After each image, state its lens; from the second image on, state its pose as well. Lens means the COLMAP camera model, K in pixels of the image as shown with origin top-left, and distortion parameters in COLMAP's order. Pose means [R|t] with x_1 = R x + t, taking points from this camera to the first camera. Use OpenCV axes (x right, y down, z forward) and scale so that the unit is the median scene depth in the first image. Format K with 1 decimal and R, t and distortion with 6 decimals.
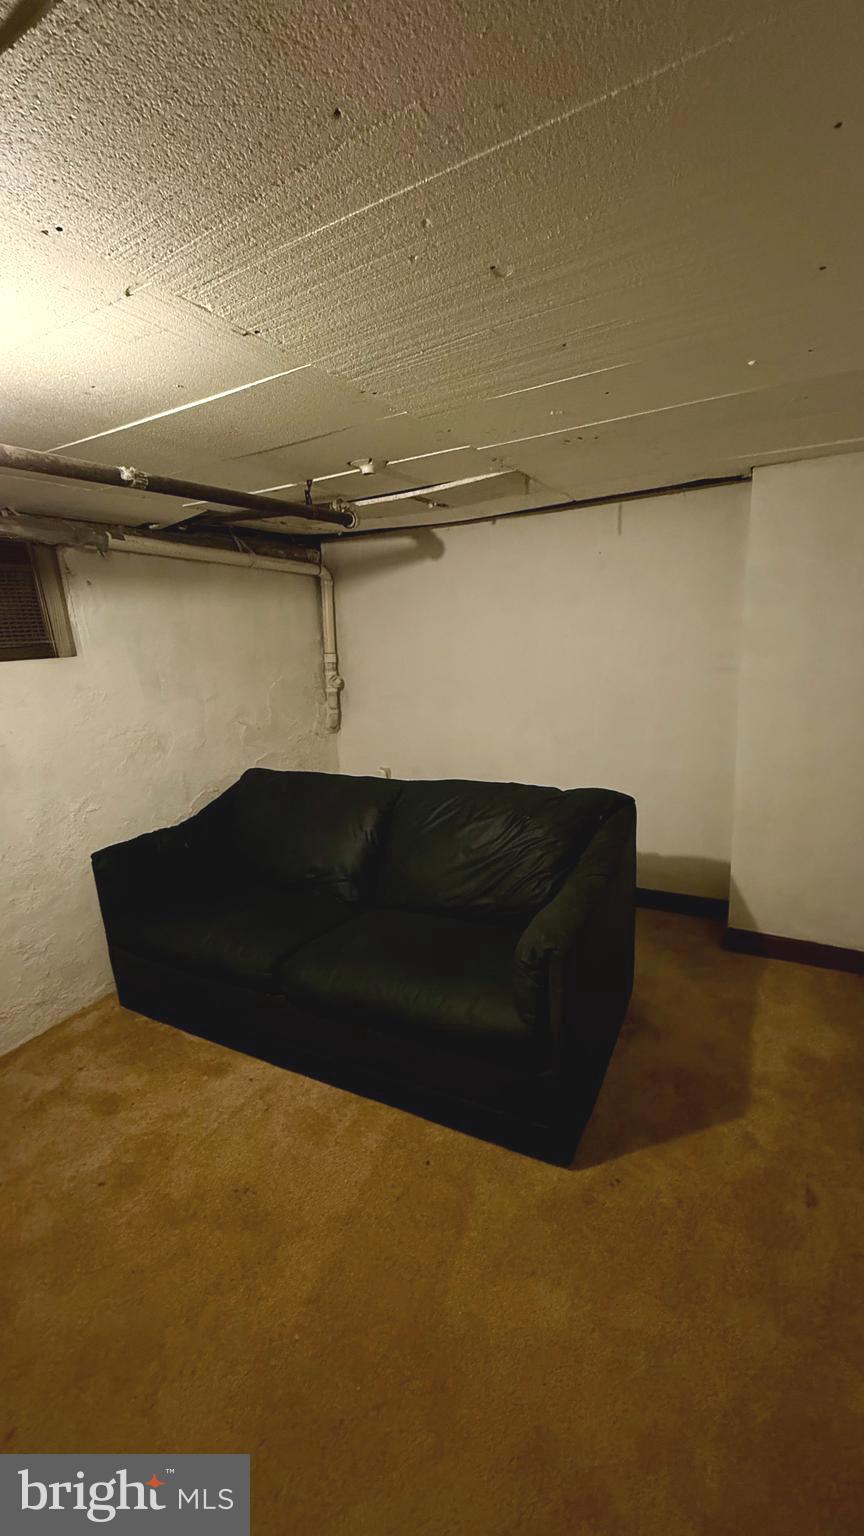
lens RADIAL K [[604.6, 0, 432.0], [0, 604.6, 768.0], [0, 0, 1]] dist [-0.001594, -0.000501]
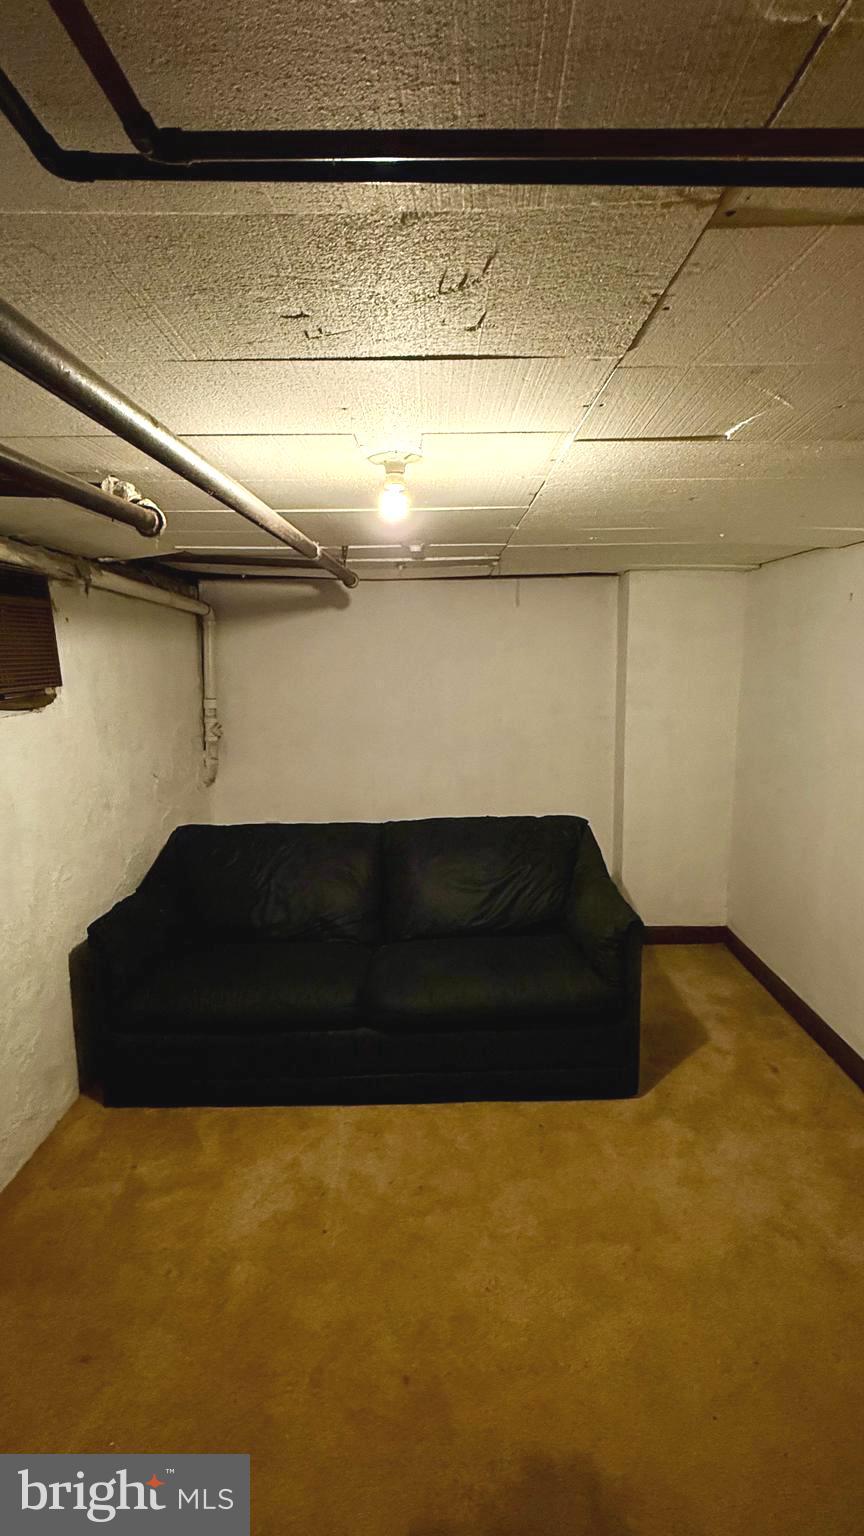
lens RADIAL K [[723.7, 0, 432.0], [0, 723.7, 768.0], [0, 0, 1]] dist [0.000277, 0.000065]
pose [[0.882059, -0.030207, 0.470170, -0.686269], [0.070869, 0.995095, -0.069023, 0.024007], [-0.465779, 0.094203, 0.879872, -0.187965]]
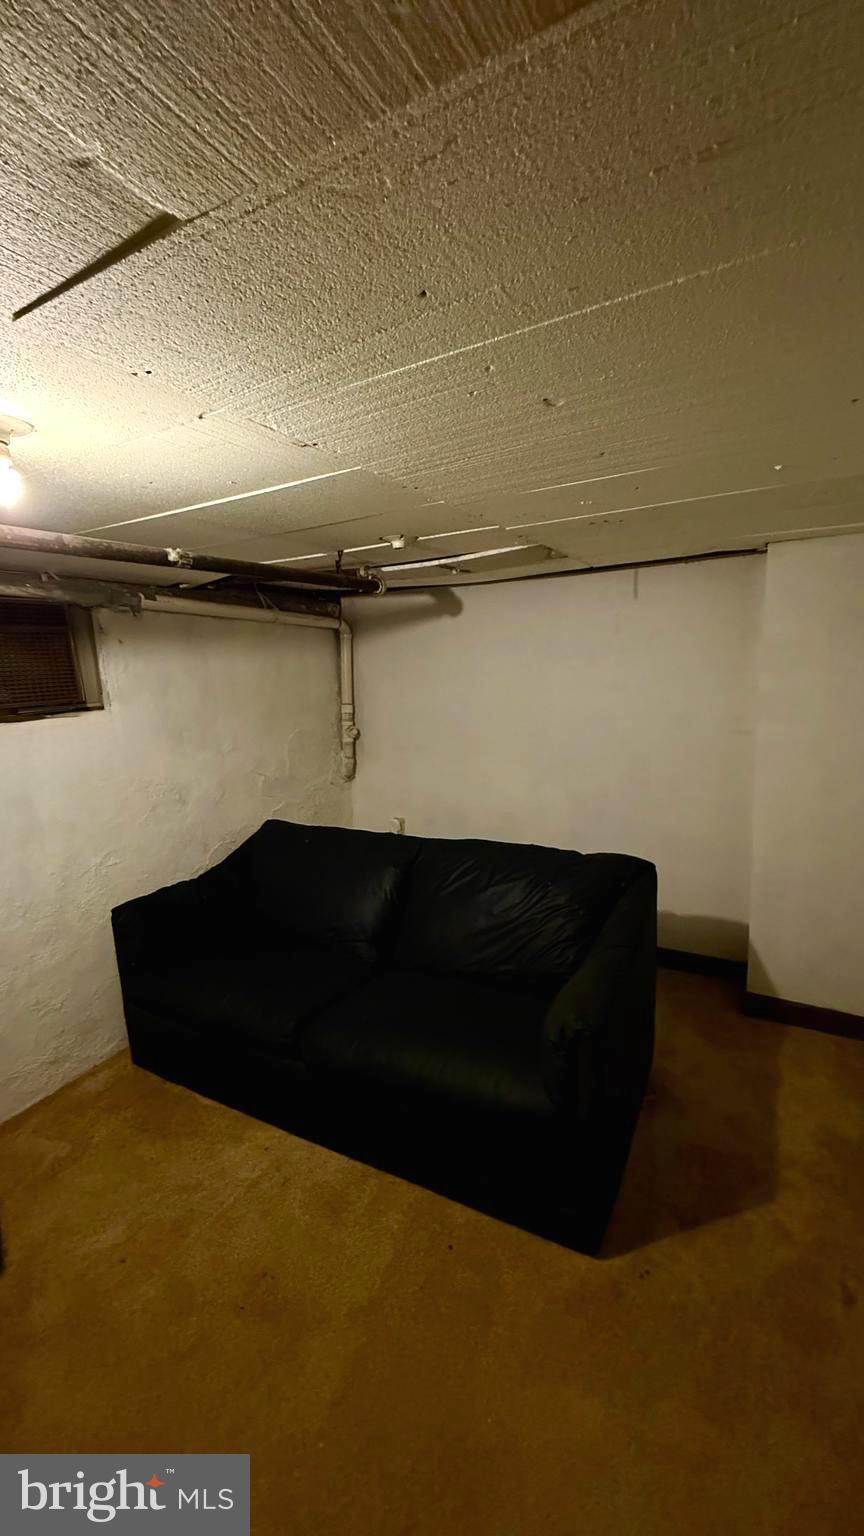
lens RADIAL K [[602.9, 0, 432.0], [0, 602.9, 768.0], [0, 0, 1]] dist [-0.000656, -0.000285]
pose [[0.999867, 0.015916, -0.003616, -0.036438], [-0.016089, 0.998402, -0.054180, -0.051899], [0.002747, 0.054231, 0.998525, -0.009956]]
